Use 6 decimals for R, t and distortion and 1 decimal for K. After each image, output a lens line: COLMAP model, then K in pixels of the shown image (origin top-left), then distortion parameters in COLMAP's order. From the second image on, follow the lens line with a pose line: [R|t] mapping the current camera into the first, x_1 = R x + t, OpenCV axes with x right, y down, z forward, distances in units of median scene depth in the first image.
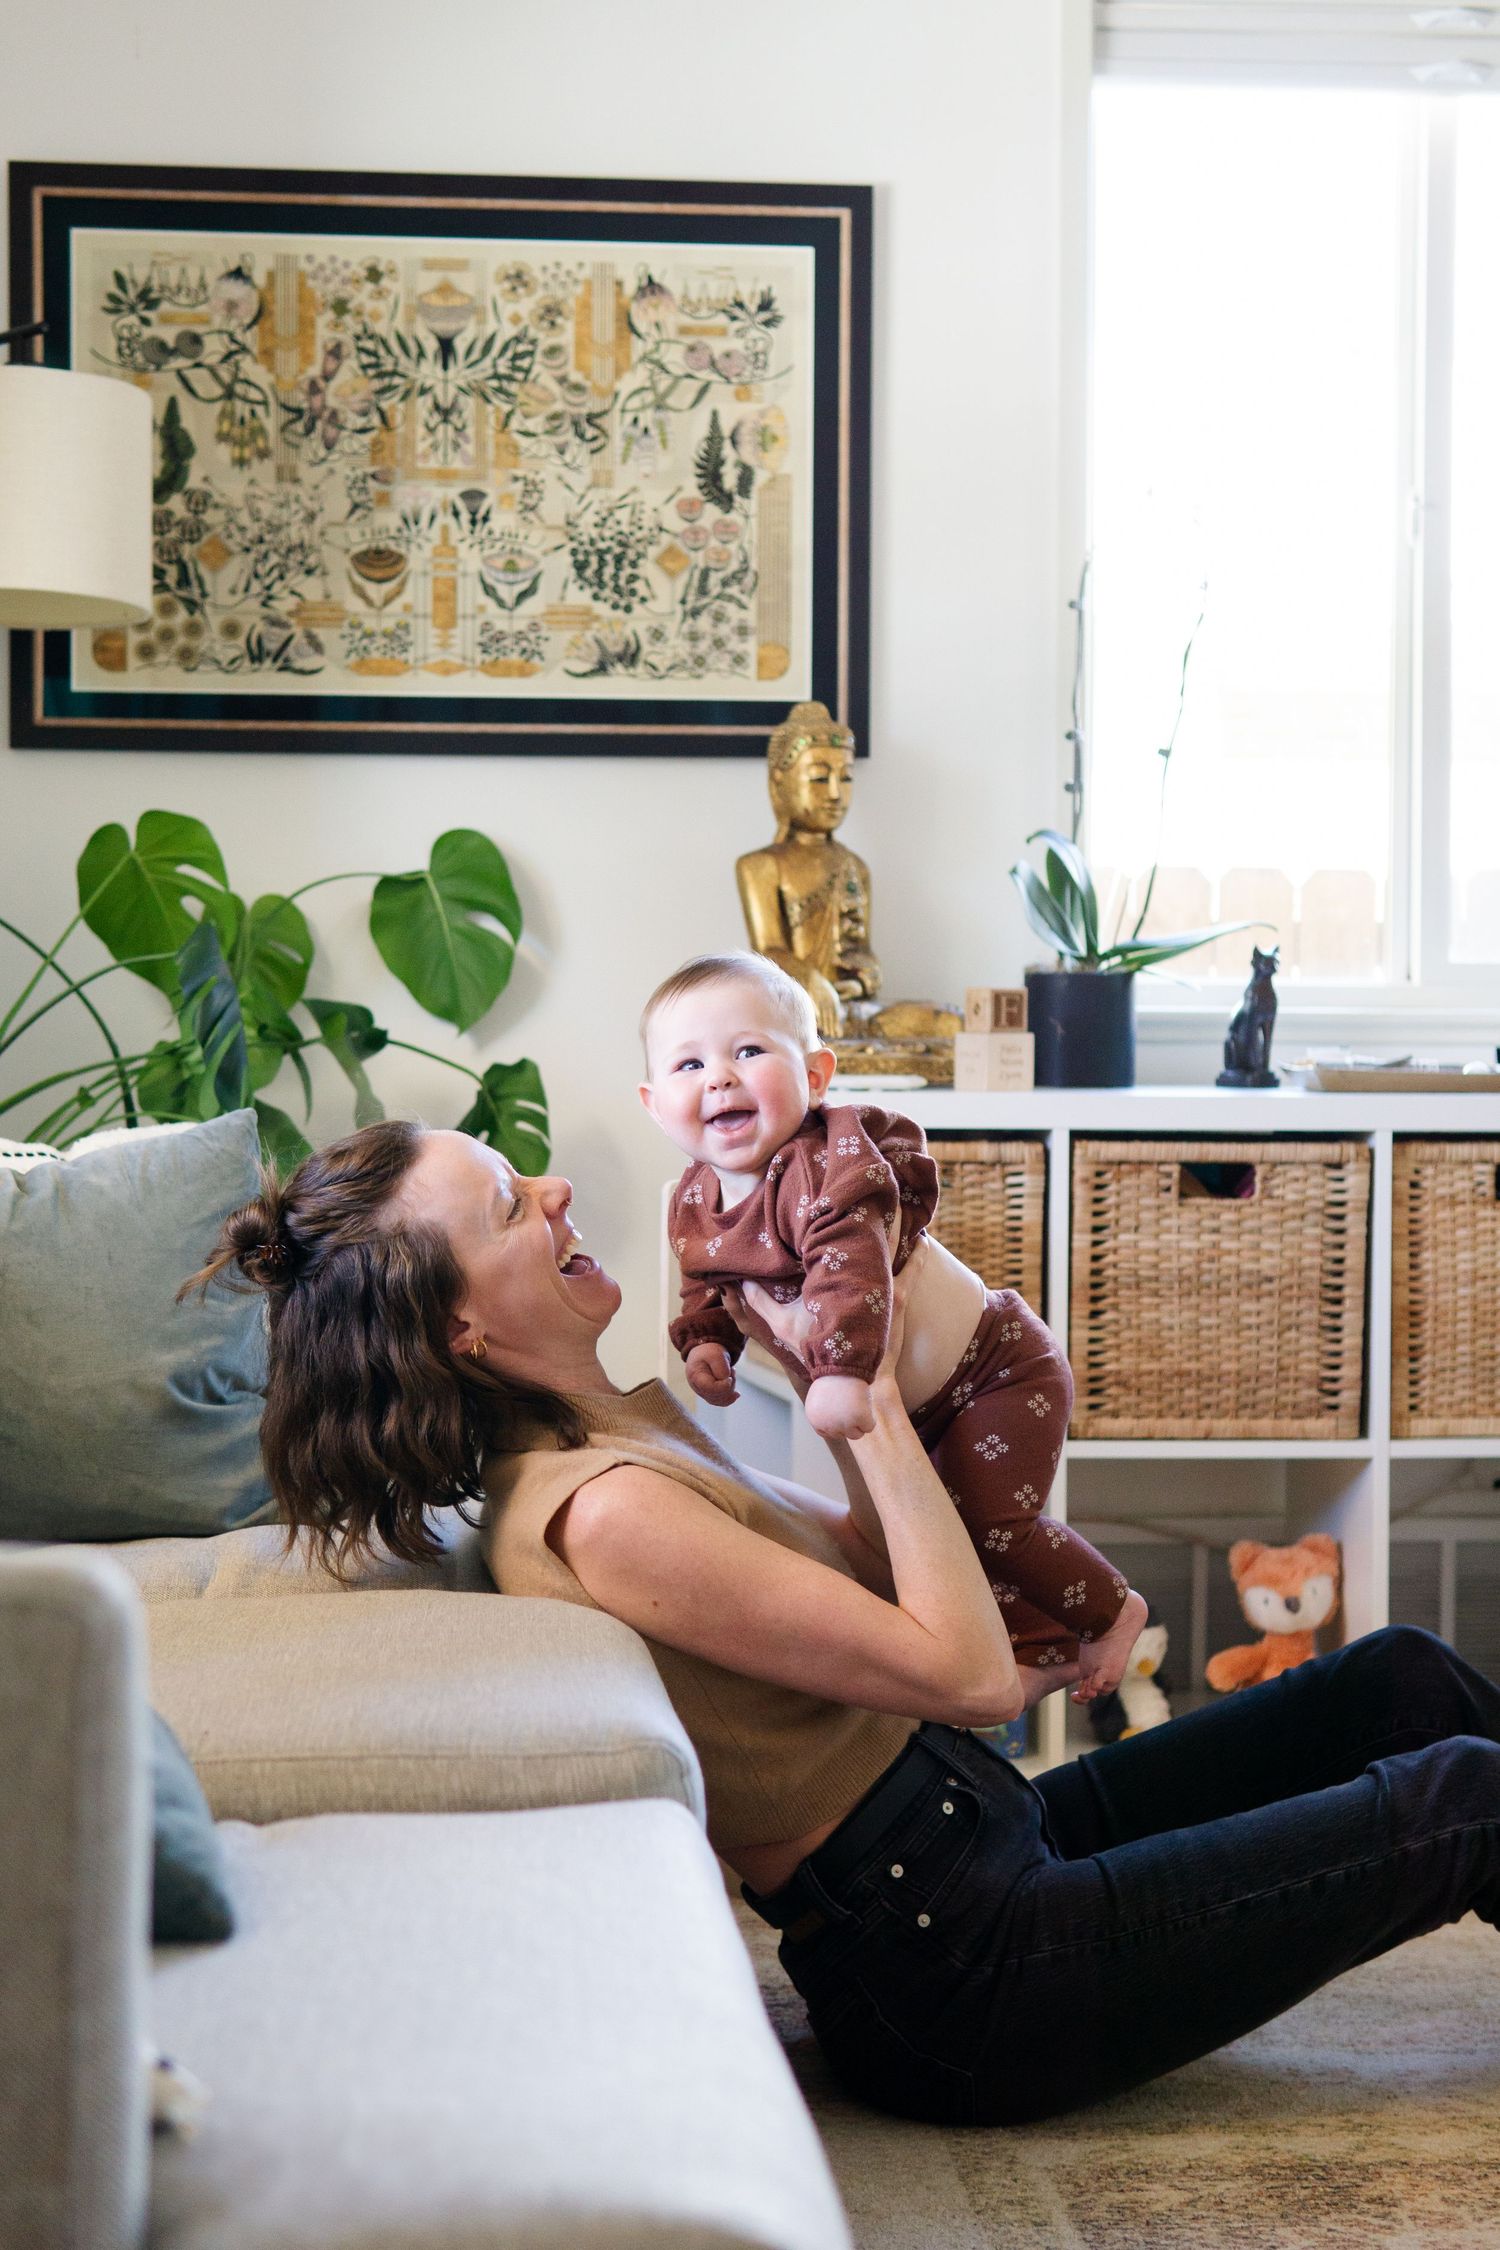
lens RADIAL K [[2809.0, 0, 752.5], [0, 2809.0, 1008.5], [0, 0, 1]] dist [0.016541, 0.035336]
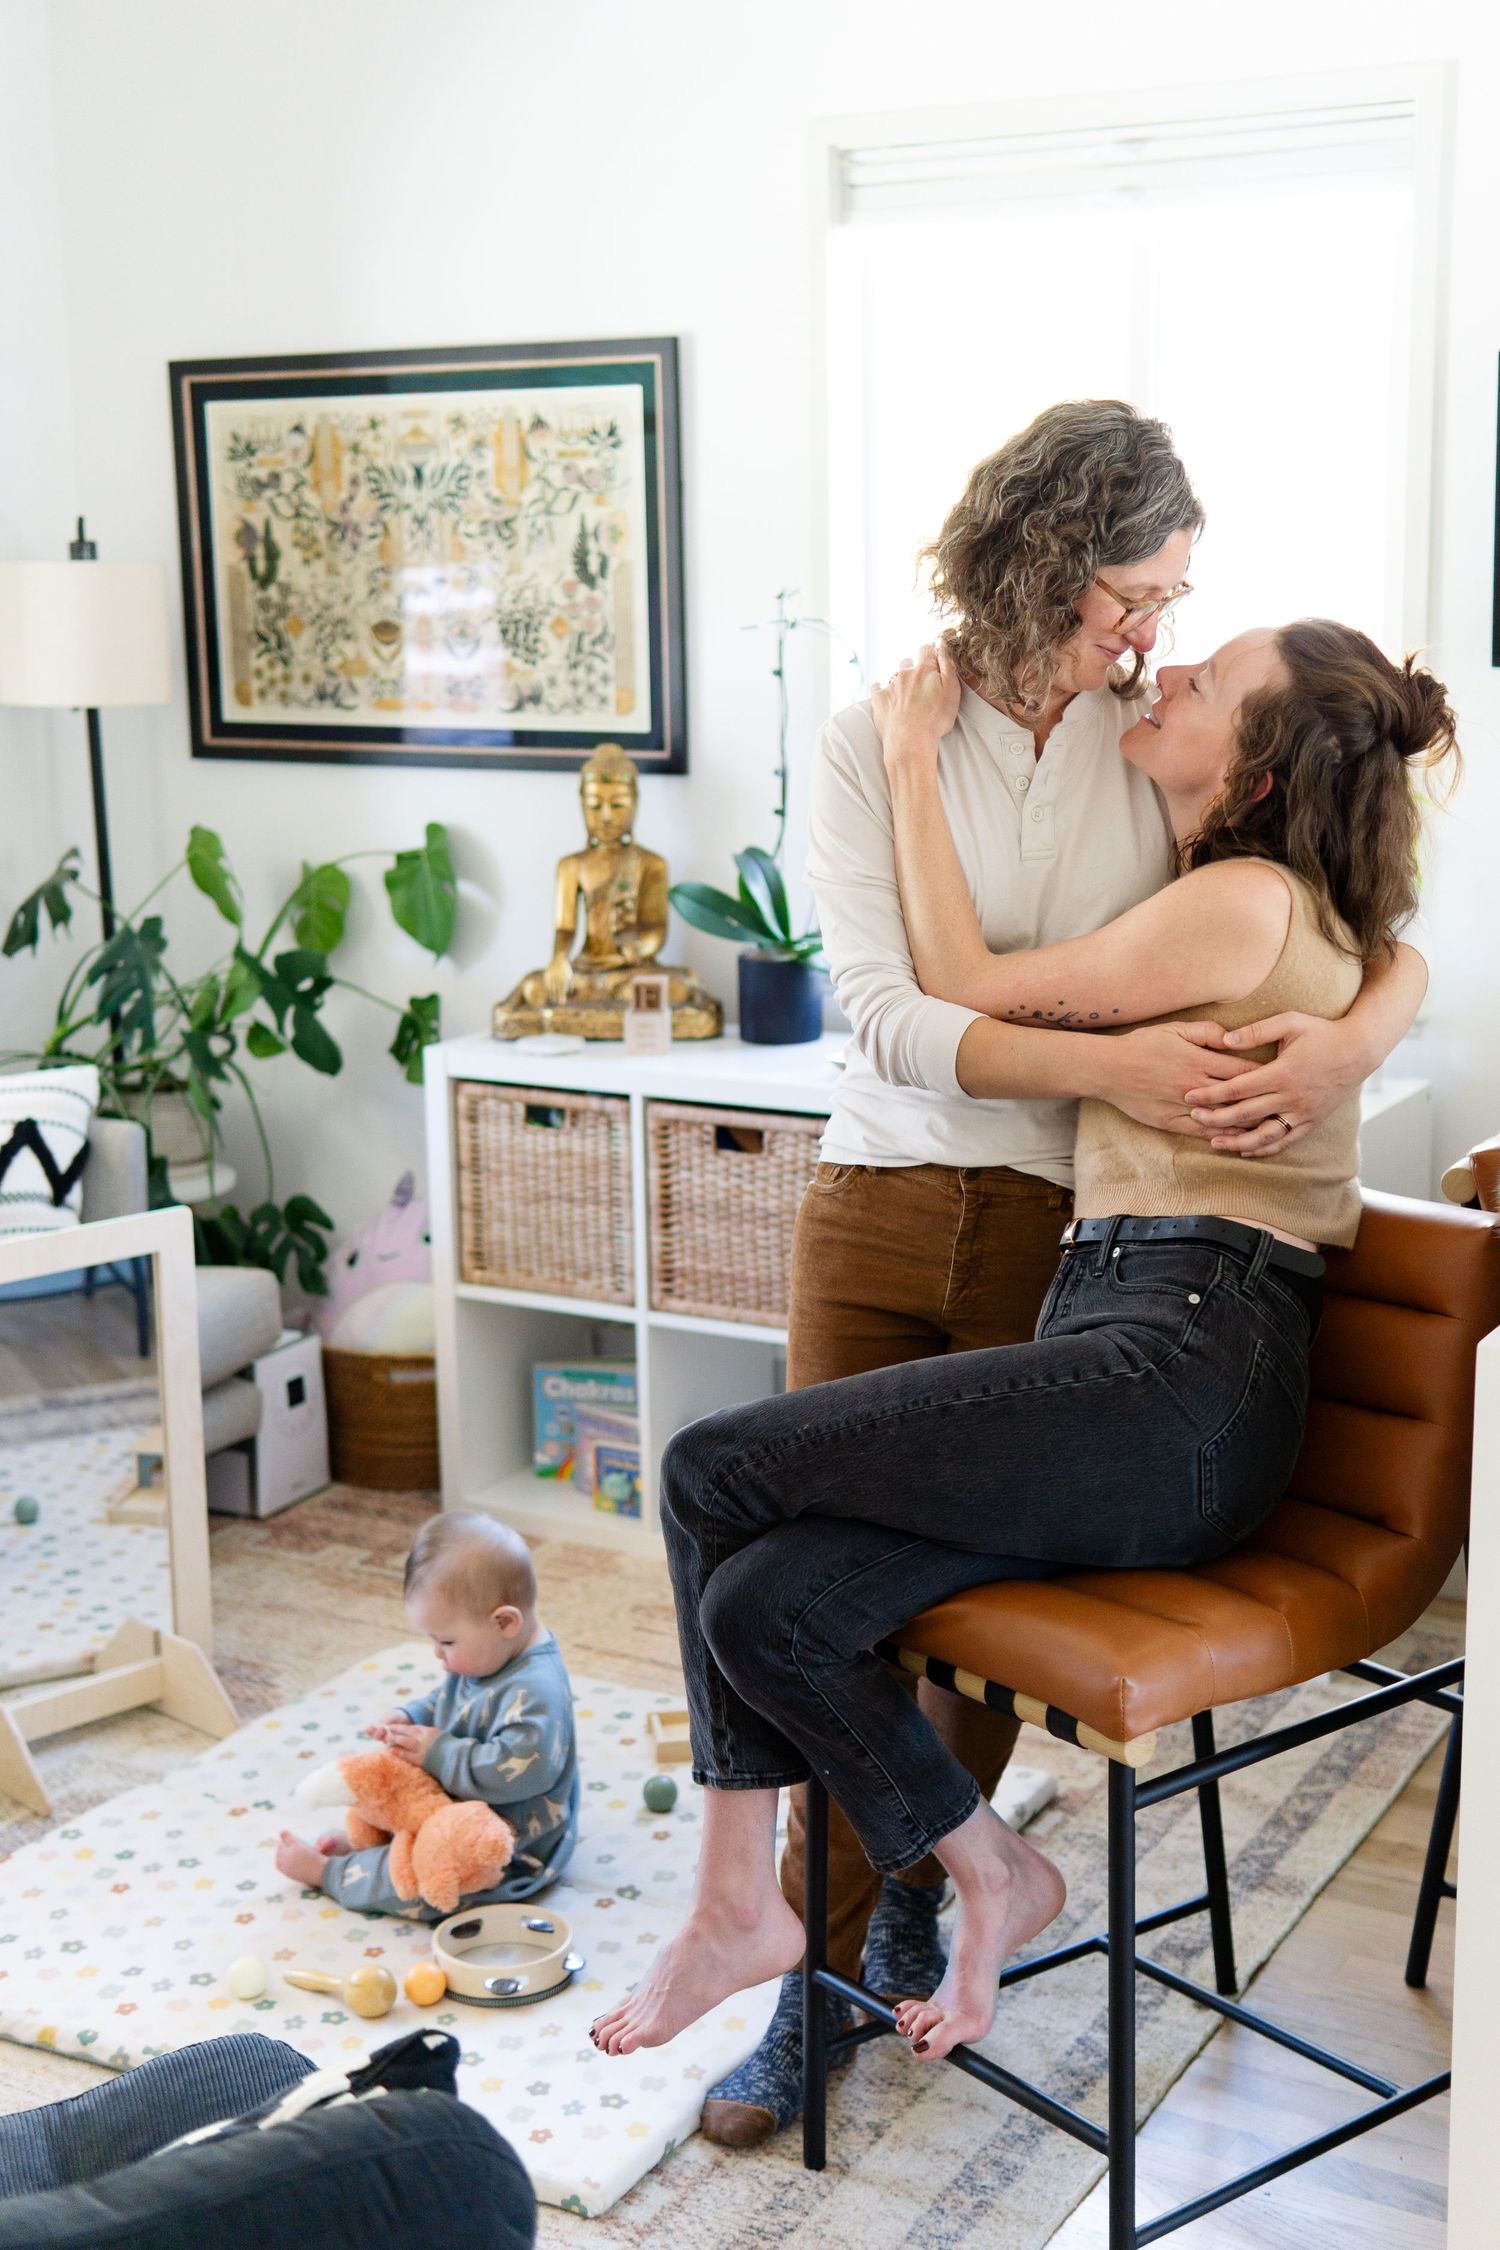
lens RADIAL K [[2809.0, 0, 752.5], [0, 2809.0, 1008.5], [0, 0, 1]] dist [0.016541, 0.035336]
pose [[0.841119, 0.072425, -0.535979, 0.794593], [0.018238, 0.986632, 0.161942, -0.196851], [0.540542, -0.145988, 0.828554, -0.100842]]
